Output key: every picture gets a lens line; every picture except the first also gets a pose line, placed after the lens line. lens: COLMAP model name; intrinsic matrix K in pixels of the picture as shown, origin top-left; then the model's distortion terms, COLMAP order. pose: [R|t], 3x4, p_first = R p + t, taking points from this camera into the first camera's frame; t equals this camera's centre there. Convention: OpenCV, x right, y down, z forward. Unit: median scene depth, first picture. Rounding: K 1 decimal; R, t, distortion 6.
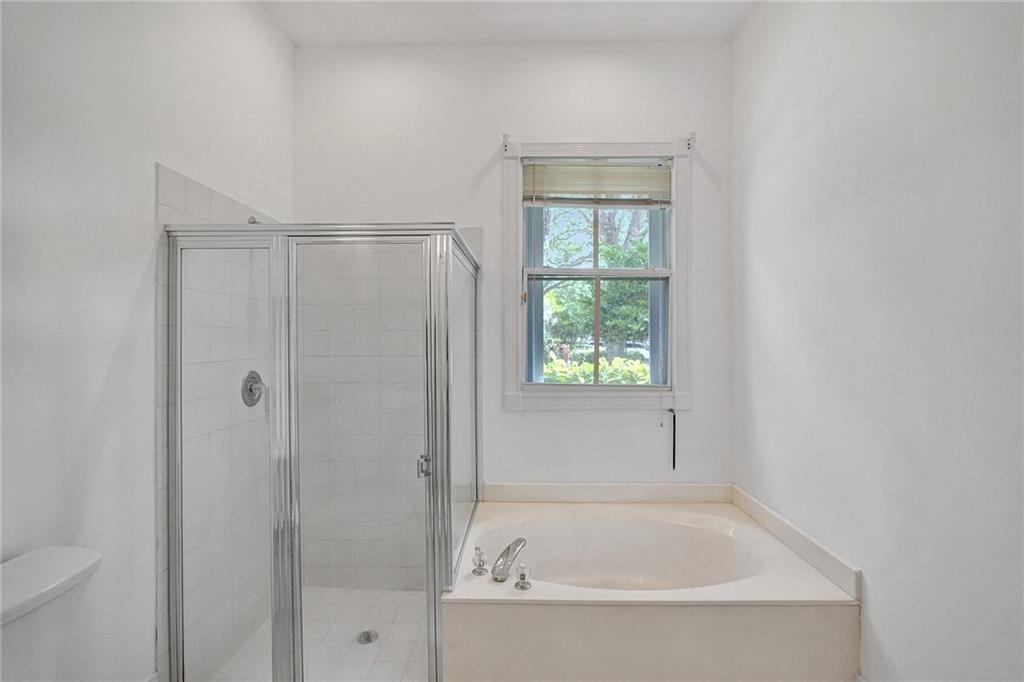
lens RADIAL K [[475.6, 0, 503.2], [0, 475.6, 331.1], [0, 0, 1]] dist [-0.004286, -0.000103]
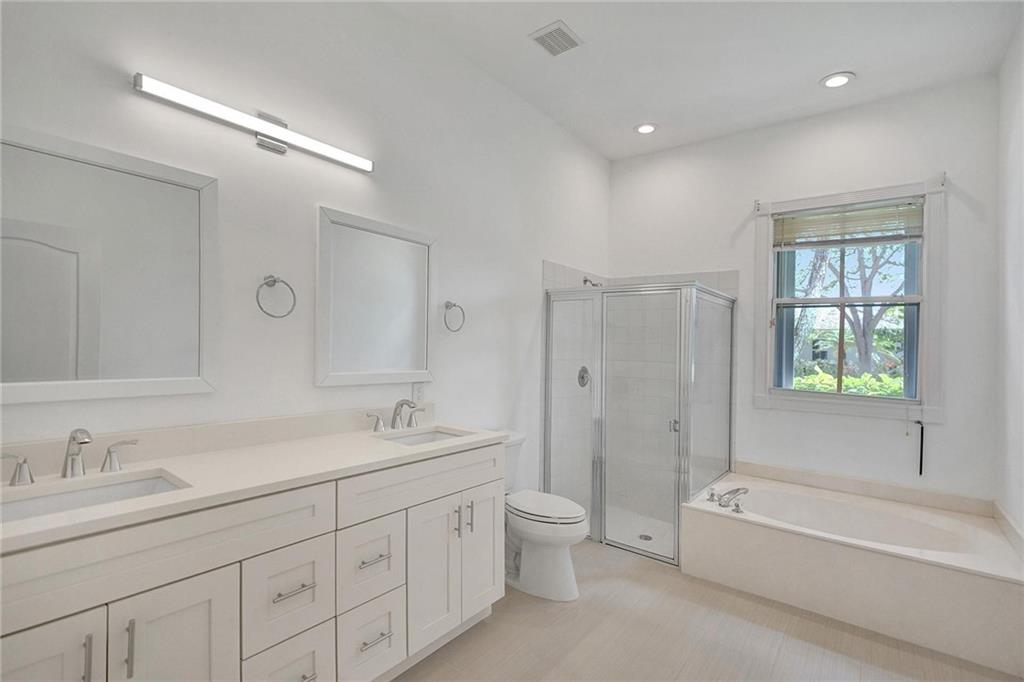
lens RADIAL K [[475.6, 0, 503.2], [0, 475.6, 331.1], [0, 0, 1]] dist [-0.004286, -0.000103]
pose [[0.794466, 0.005601, -0.607283, 0.248224], [-0.020661, 0.999628, -0.017811, -0.007028], [0.606958, 0.026697, 0.794286, -0.475781]]
